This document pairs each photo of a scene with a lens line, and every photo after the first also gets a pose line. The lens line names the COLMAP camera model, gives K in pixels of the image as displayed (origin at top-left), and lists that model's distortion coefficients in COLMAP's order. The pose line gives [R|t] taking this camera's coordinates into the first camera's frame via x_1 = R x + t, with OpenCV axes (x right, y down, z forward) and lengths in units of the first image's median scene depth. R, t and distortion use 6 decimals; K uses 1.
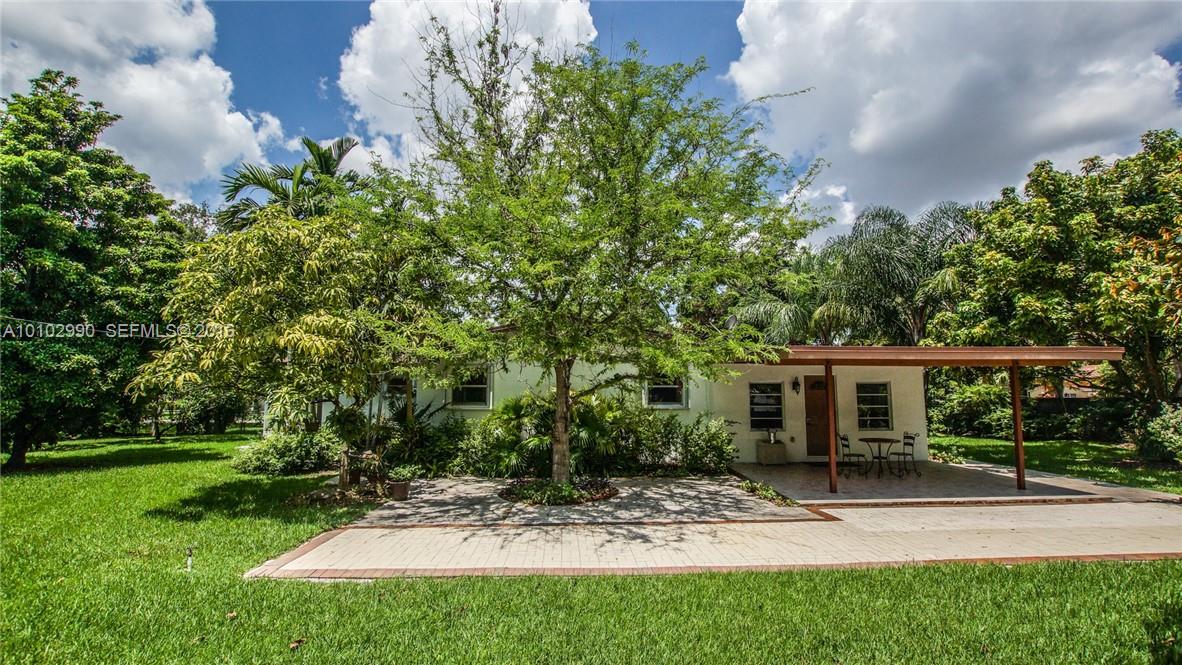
lens RADIAL K [[523.3, 0, 593.1], [0, 523.3, 334.4], [0, 0, 1]] dist [-0.034356, 0.004539]
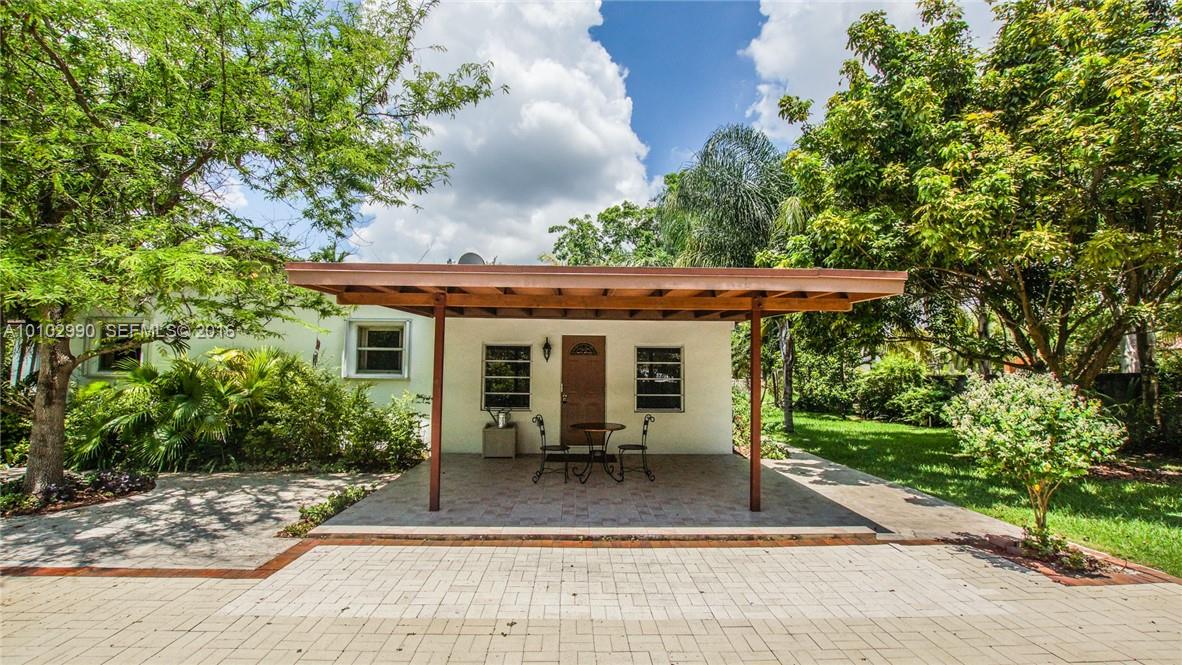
lens RADIAL K [[523.3, 0, 589.7], [0, 523.3, 329.9], [0, 0, 1]] dist [-0.034356, 0.004539]
pose [[0.999872, 0.006613, -0.014580, 0.467804], [-0.006155, 0.999491, 0.031287, 0.049413], [0.014779, -0.031193, 0.999404, 0.276926]]
